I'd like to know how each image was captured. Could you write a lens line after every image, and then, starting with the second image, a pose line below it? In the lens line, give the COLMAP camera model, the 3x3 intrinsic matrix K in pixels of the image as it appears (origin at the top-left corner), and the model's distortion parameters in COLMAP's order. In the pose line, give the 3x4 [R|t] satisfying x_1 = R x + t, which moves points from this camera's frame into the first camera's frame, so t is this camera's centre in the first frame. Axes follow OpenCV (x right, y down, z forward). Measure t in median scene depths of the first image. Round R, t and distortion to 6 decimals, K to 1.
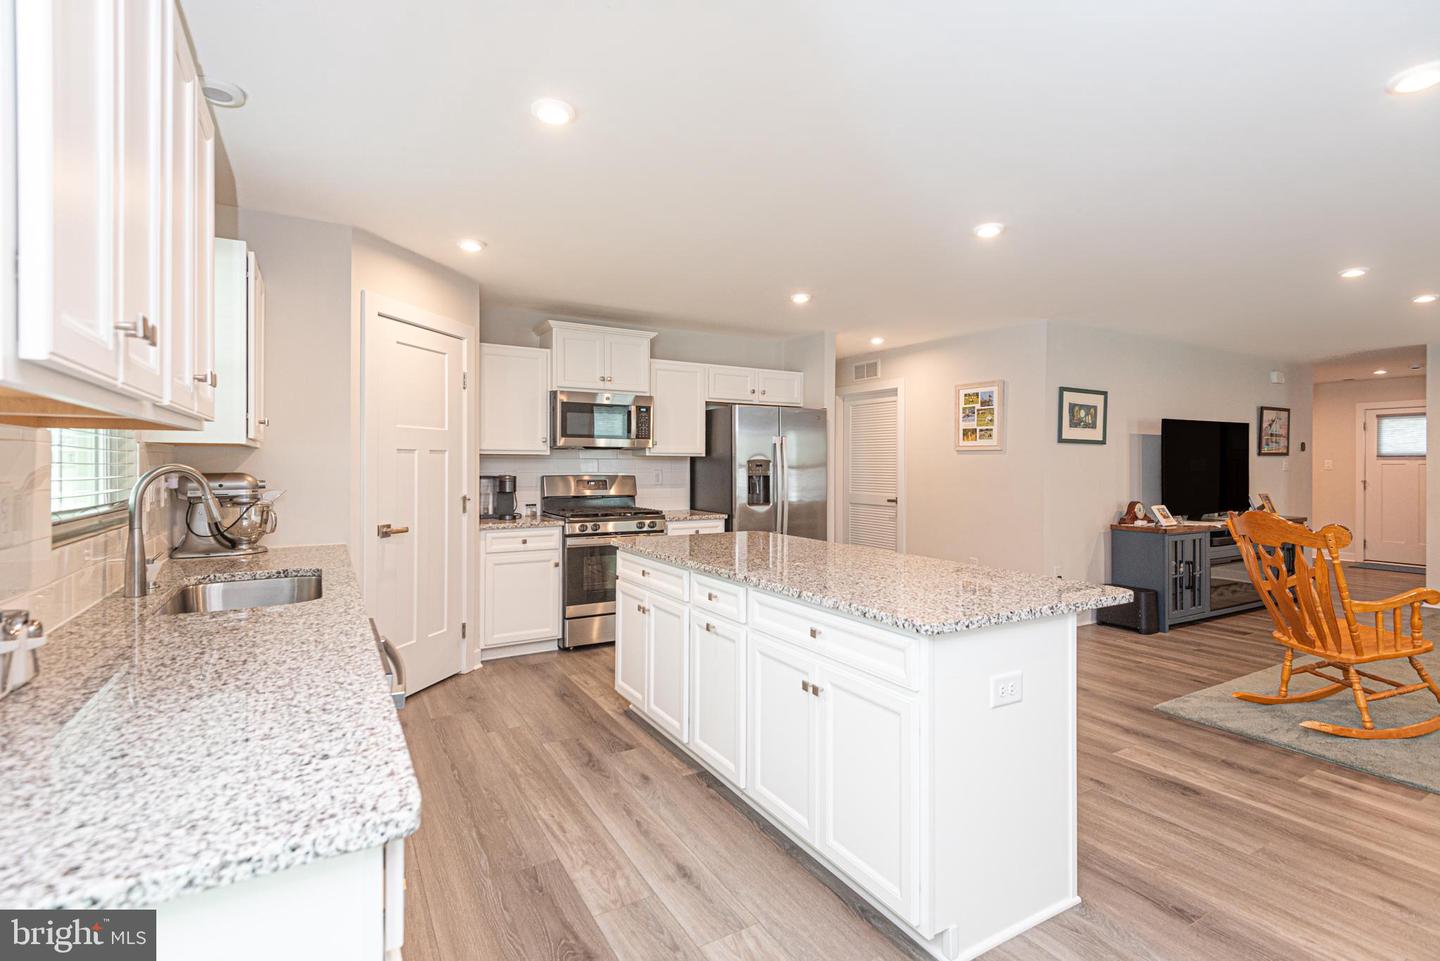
lens RADIAL K [[678.0, 0, 730.0], [0, 678.0, 465.4], [0, 0, 1]] dist [0.002003, -0.001529]
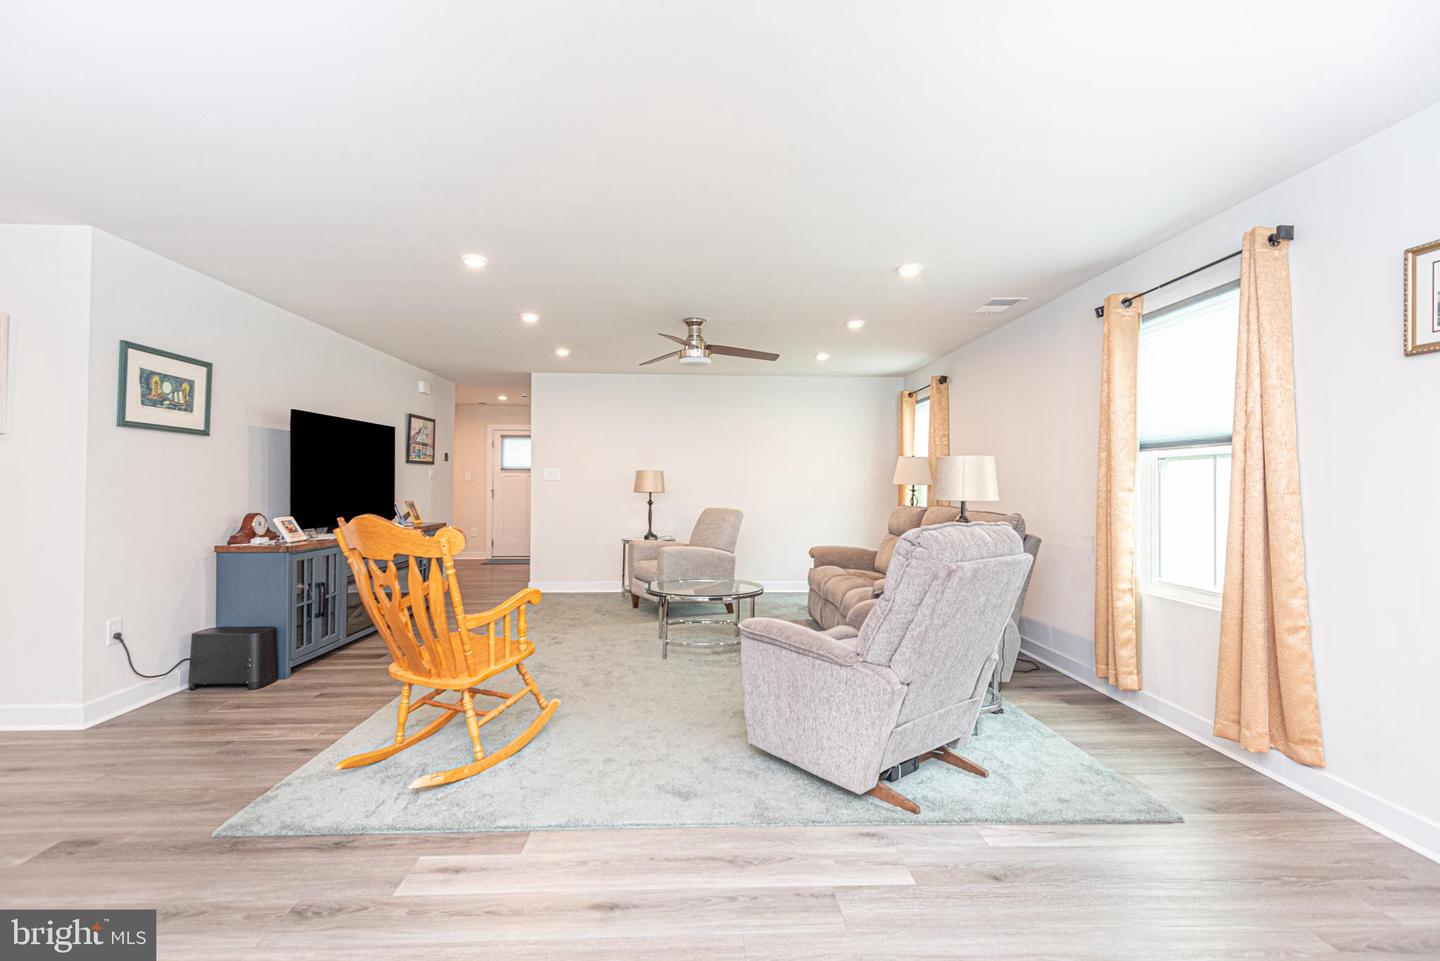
lens RADIAL K [[678.0, 0, 727.7], [0, 678.0, 478.4], [0, 0, 1]] dist [0.002003, -0.001529]
pose [[0.470013, 0.007682, 0.882626, 0.179533], [-0.004132, 0.999970, -0.006503, 0.017486], [-0.882650, -0.000591, 0.470031, 0.173728]]
